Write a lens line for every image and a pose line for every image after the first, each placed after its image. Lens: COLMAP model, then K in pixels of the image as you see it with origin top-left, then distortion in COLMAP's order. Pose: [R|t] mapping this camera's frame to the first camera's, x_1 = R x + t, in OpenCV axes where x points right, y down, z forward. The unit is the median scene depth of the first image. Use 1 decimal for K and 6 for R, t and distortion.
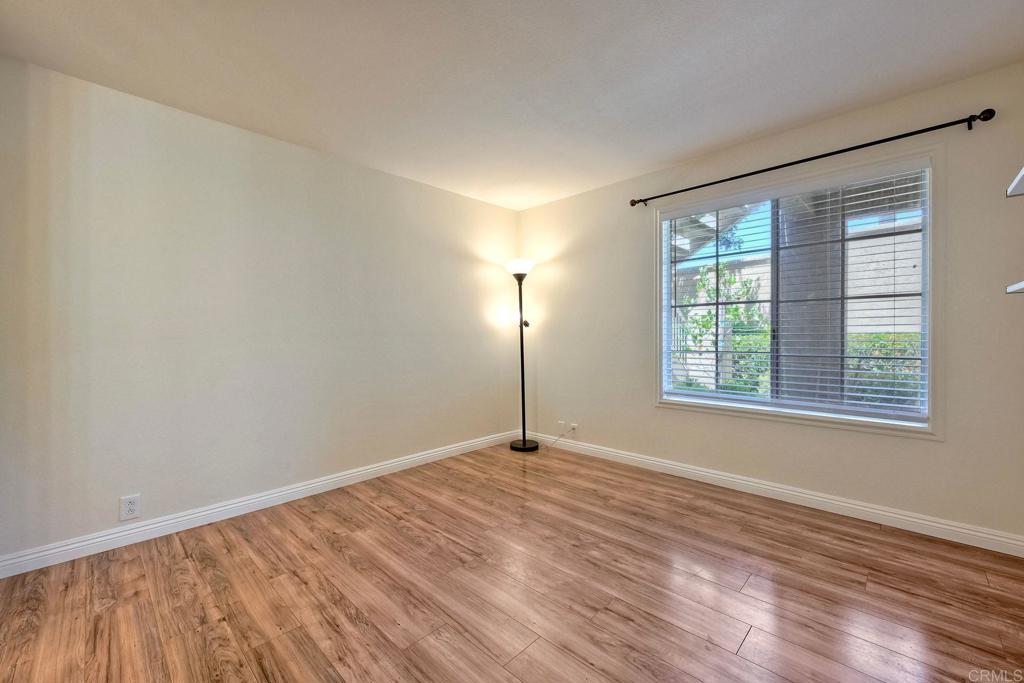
lens RADIAL K [[407.7, 0, 495.2], [0, 407.7, 341.7], [0, 0, 1]] dist [-0.001496, 0.000227]
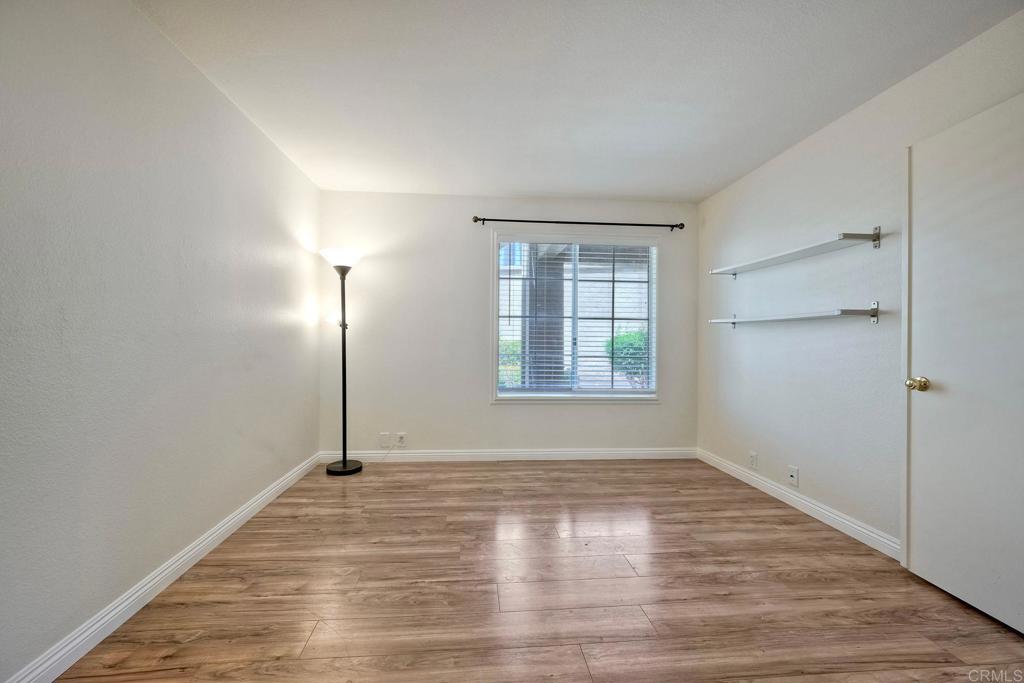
lens RADIAL K [[407.7, 0, 491.7], [0, 407.7, 346.2], [0, 0, 1]] dist [-0.001496, 0.000227]
pose [[0.655622, 0.004887, 0.755073, -0.502141], [-0.002760, 0.999988, -0.004075, 0.003131], [-0.755084, 0.000587, 0.655628, 0.278018]]
